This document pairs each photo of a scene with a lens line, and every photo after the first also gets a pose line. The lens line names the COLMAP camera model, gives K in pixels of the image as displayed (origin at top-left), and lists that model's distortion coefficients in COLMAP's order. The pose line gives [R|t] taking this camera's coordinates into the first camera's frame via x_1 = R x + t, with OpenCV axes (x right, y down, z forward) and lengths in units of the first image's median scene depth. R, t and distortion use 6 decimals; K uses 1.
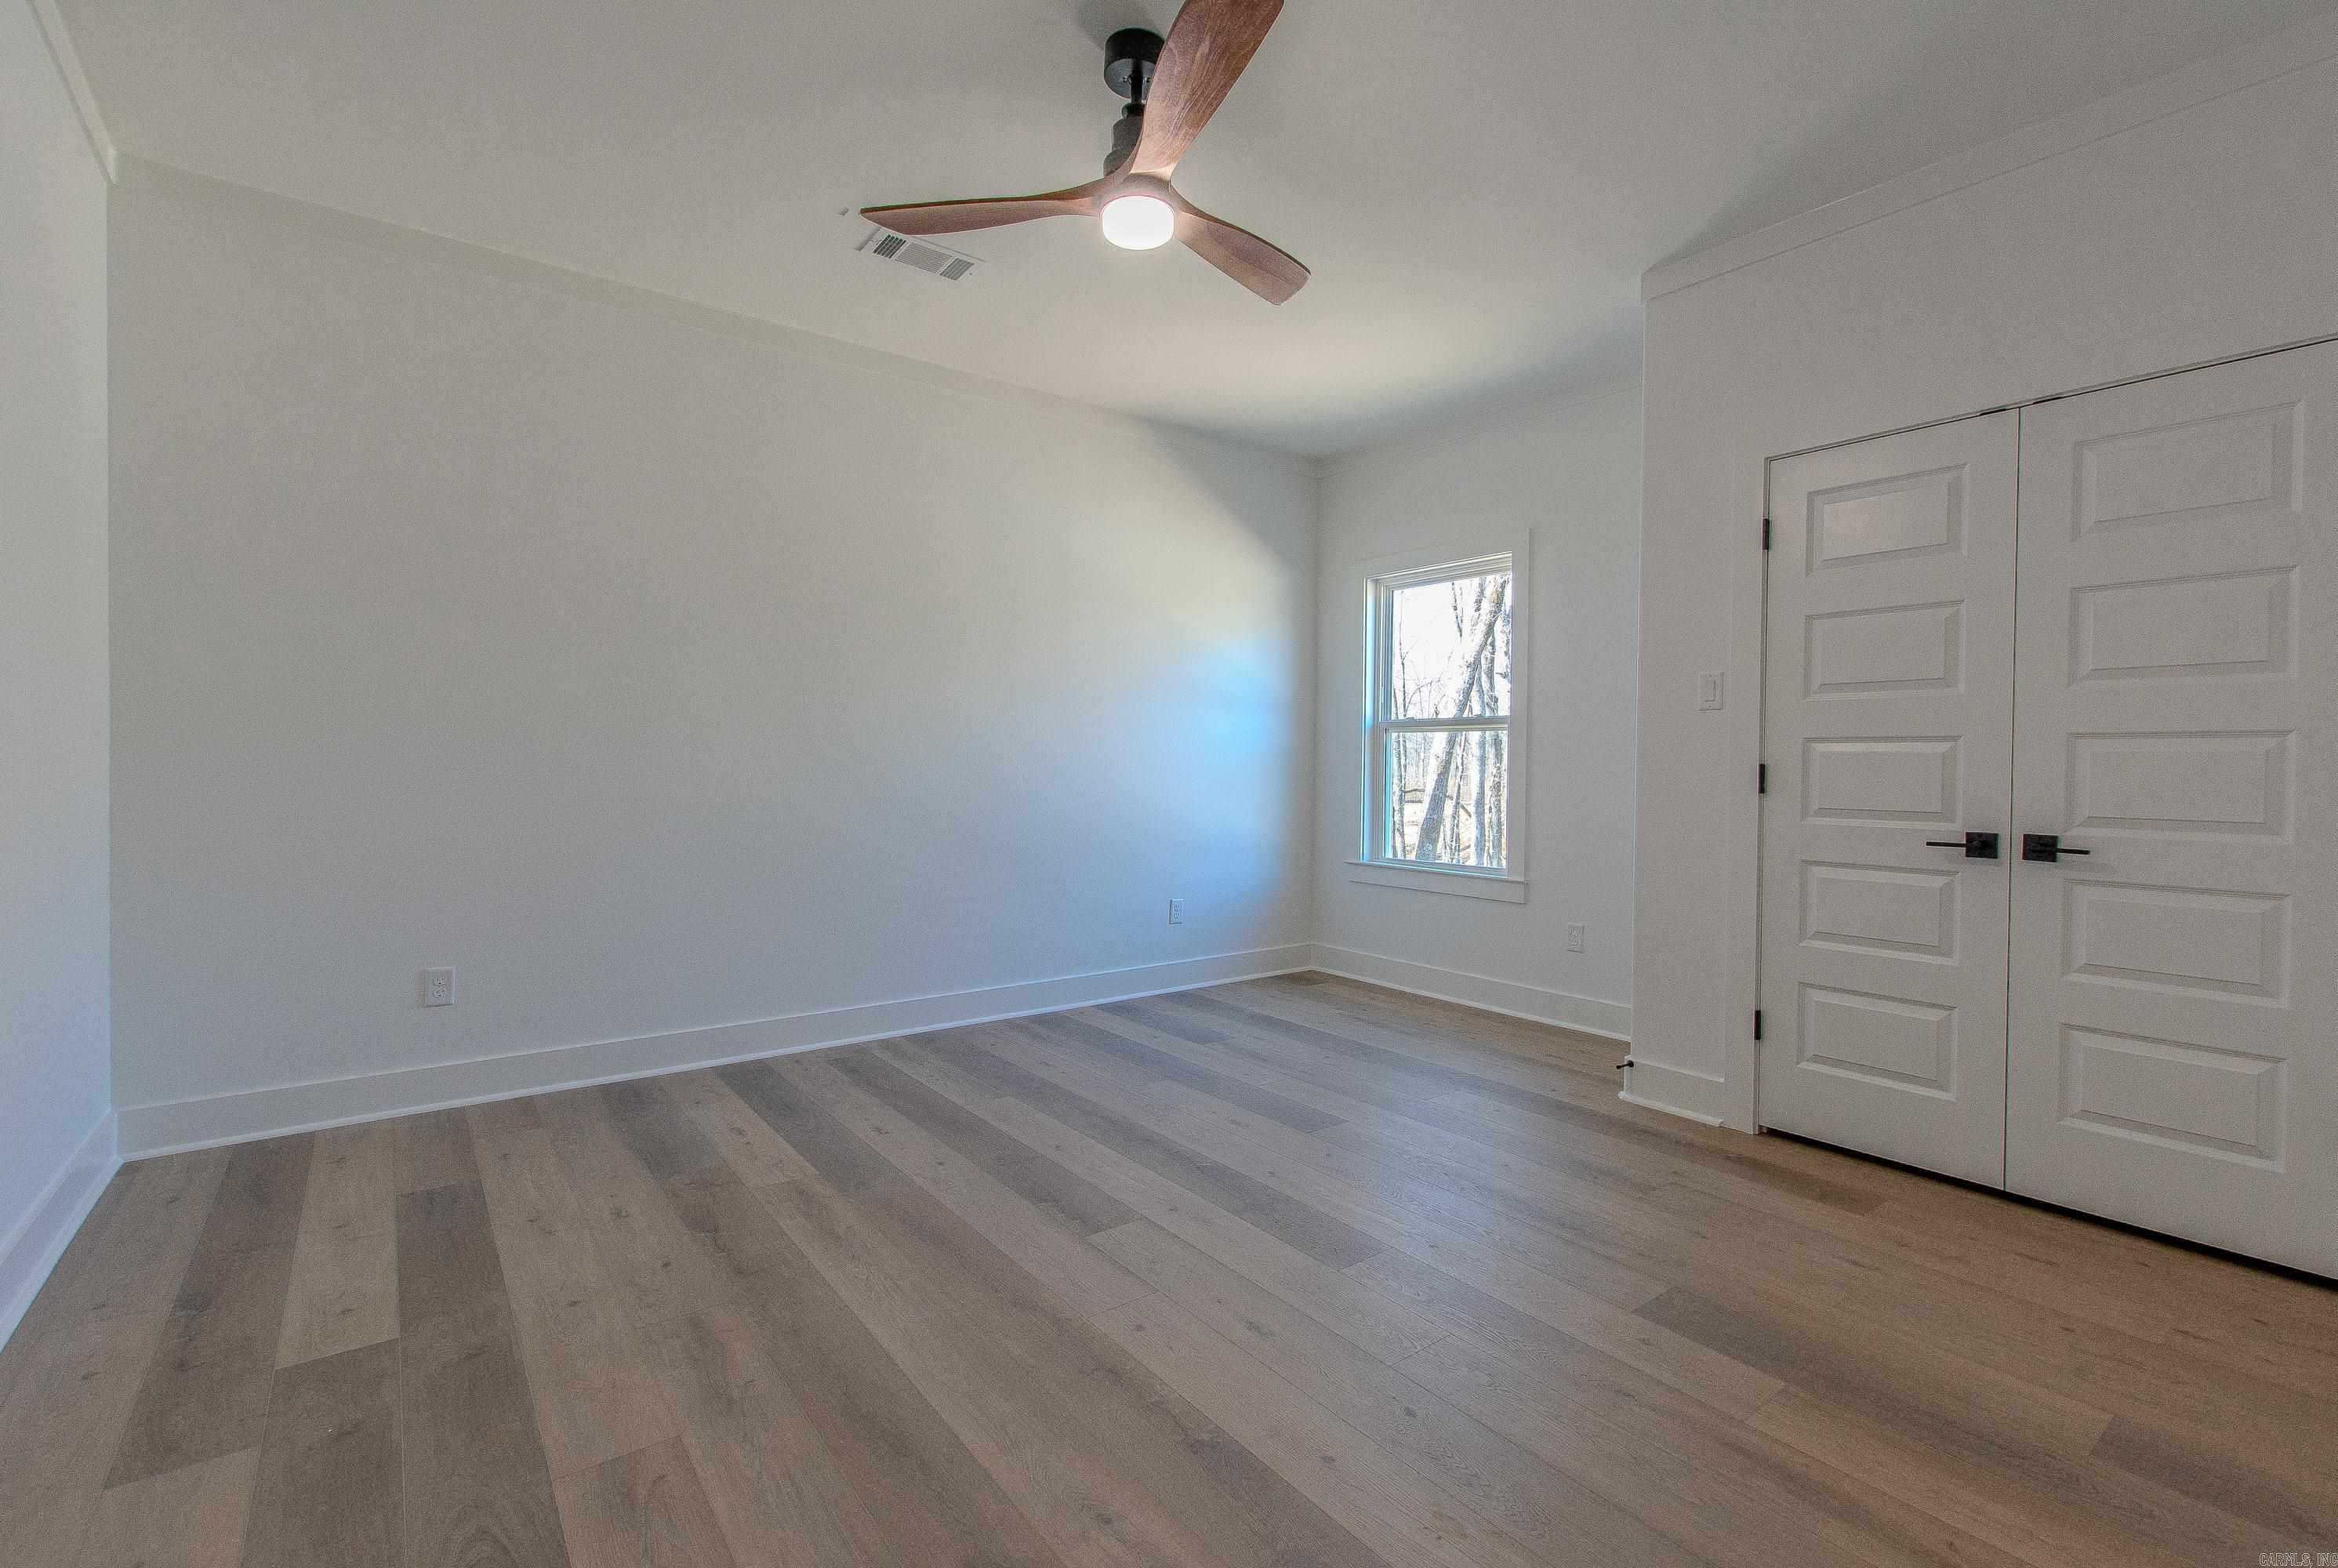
lens RADIAL K [[1011.5, 0, 1236.7], [0, 1011.5, 786.7], [0, 0, 1]] dist [0.001753, 0.000054]
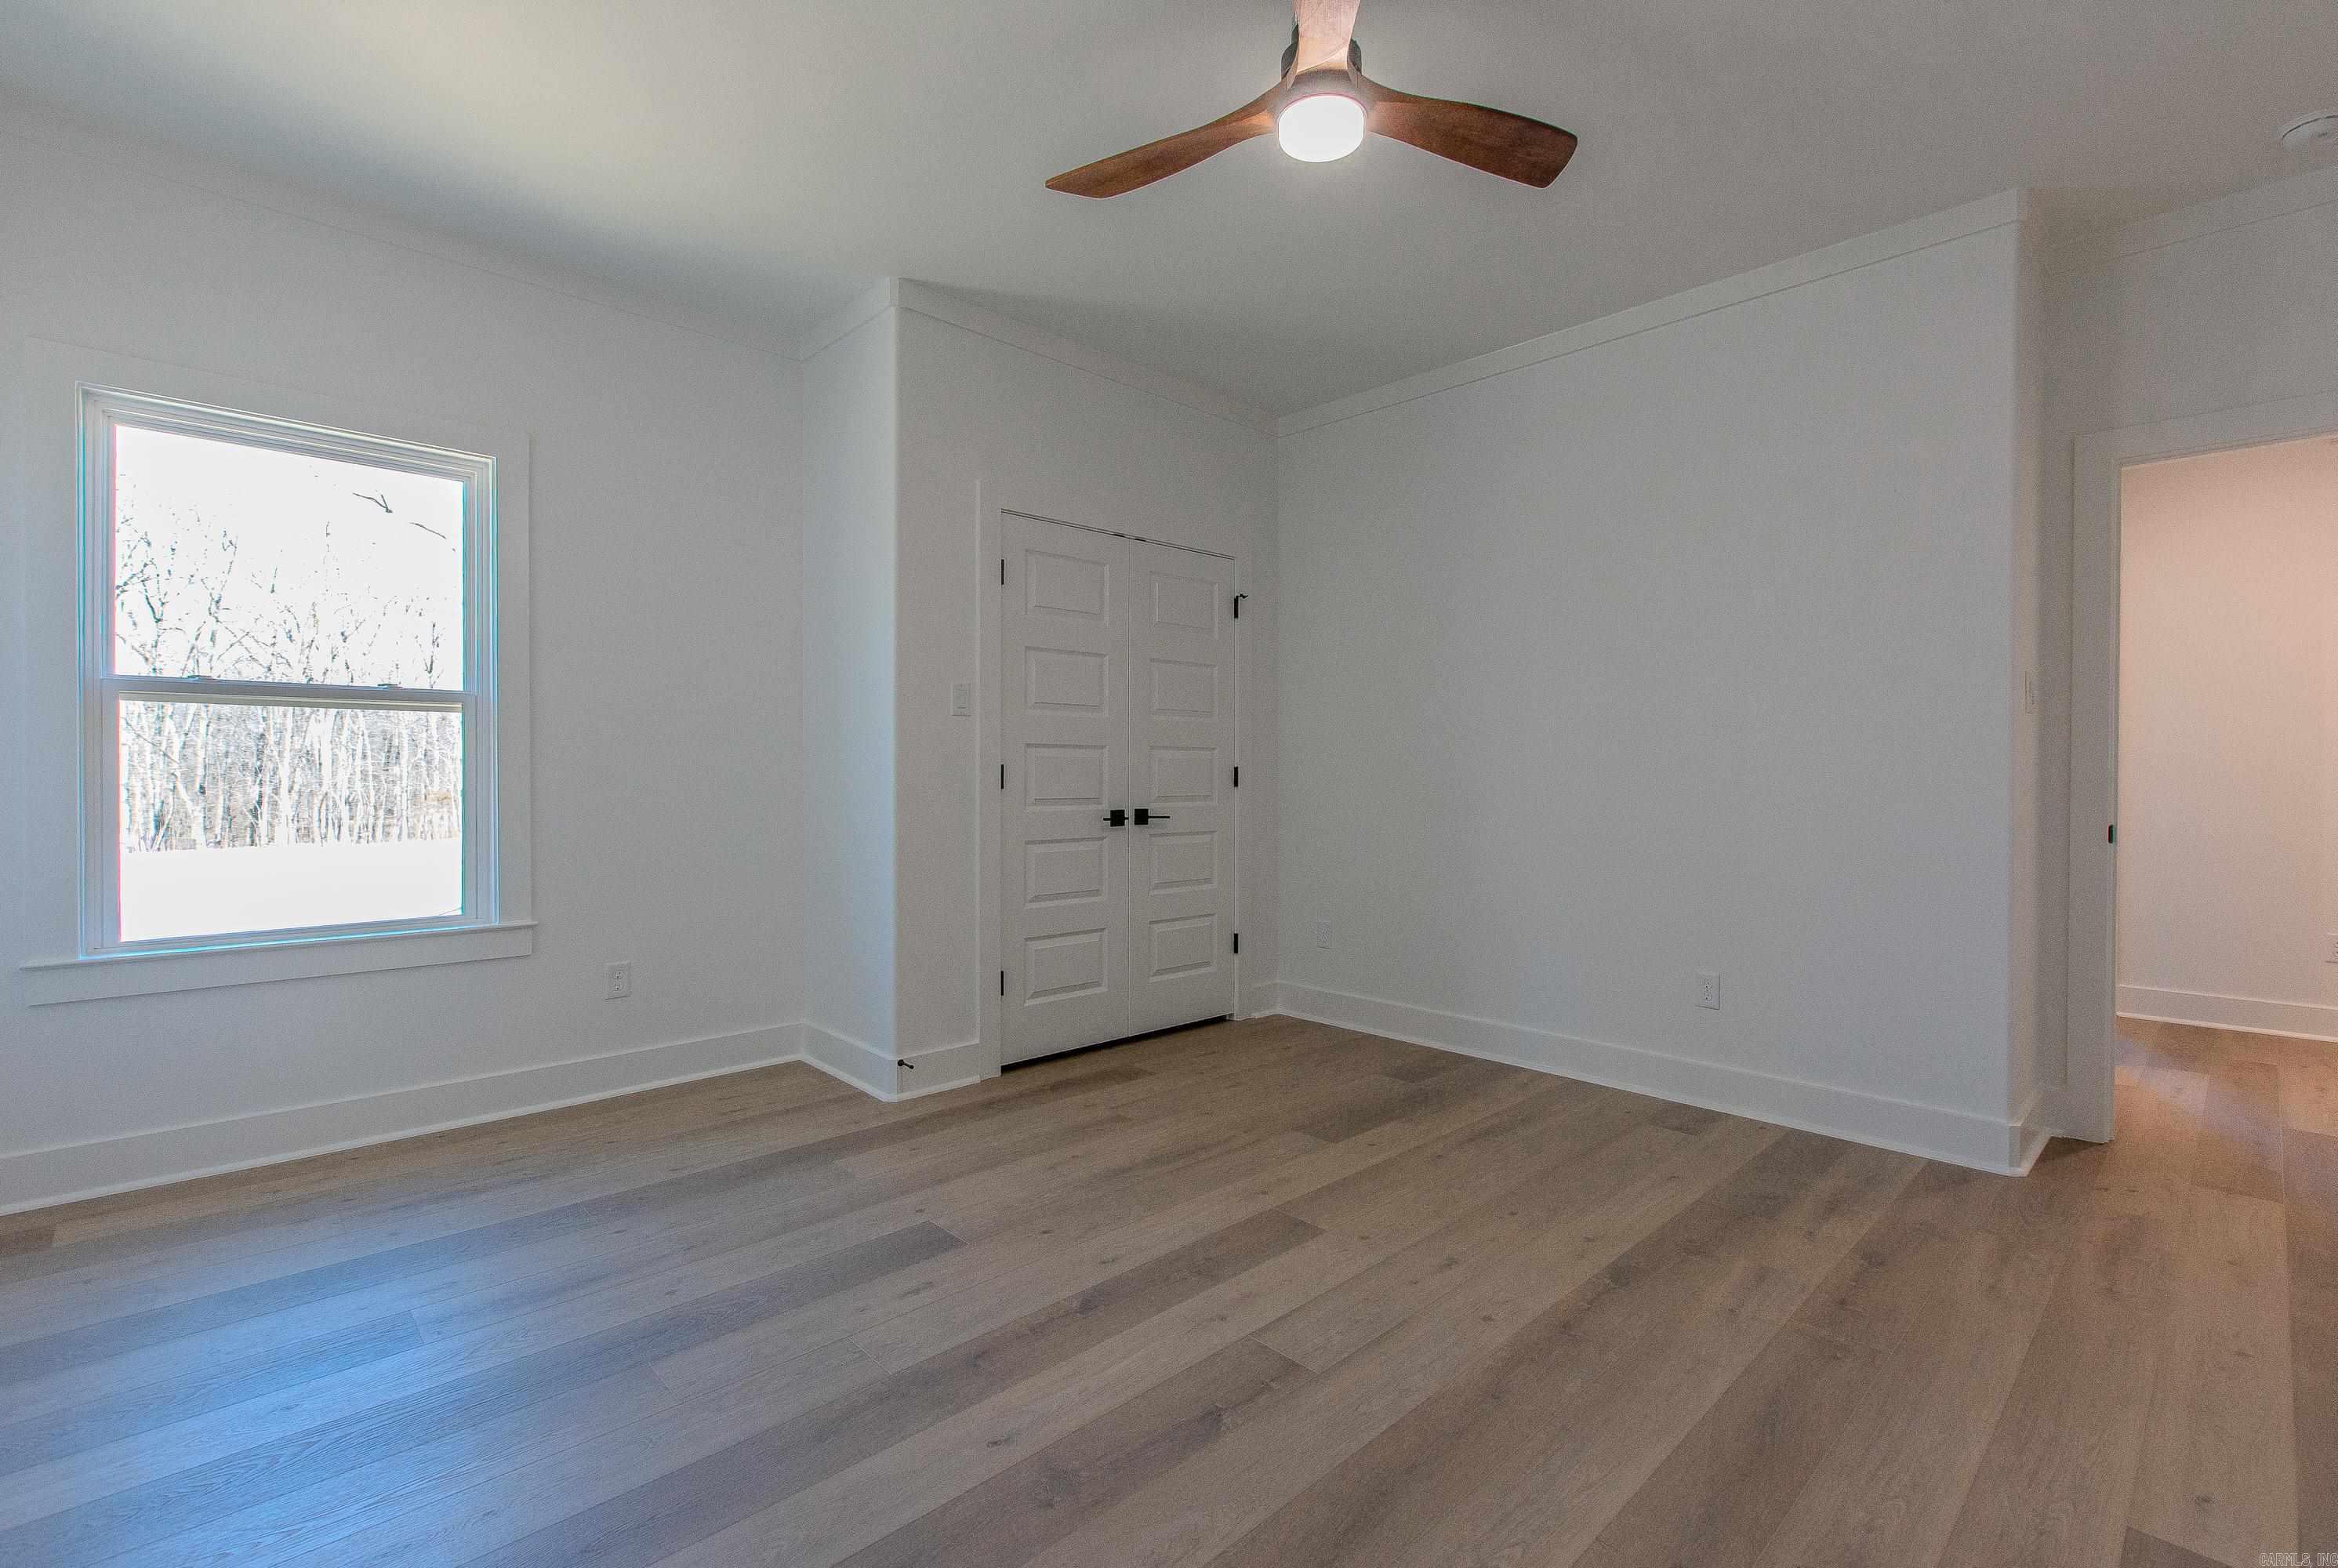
lens RADIAL K [[1035.5, 0, 1161.4], [0, 1035.5, 778.7], [0, 0, 1]] dist [0.002850, -0.001645]
pose [[-0.059343, -0.016800, 0.998096, -0.814420], [0.015459, 0.999723, 0.017746, -0.027751], [-0.998118, 0.016483, -0.059067, 1.007136]]
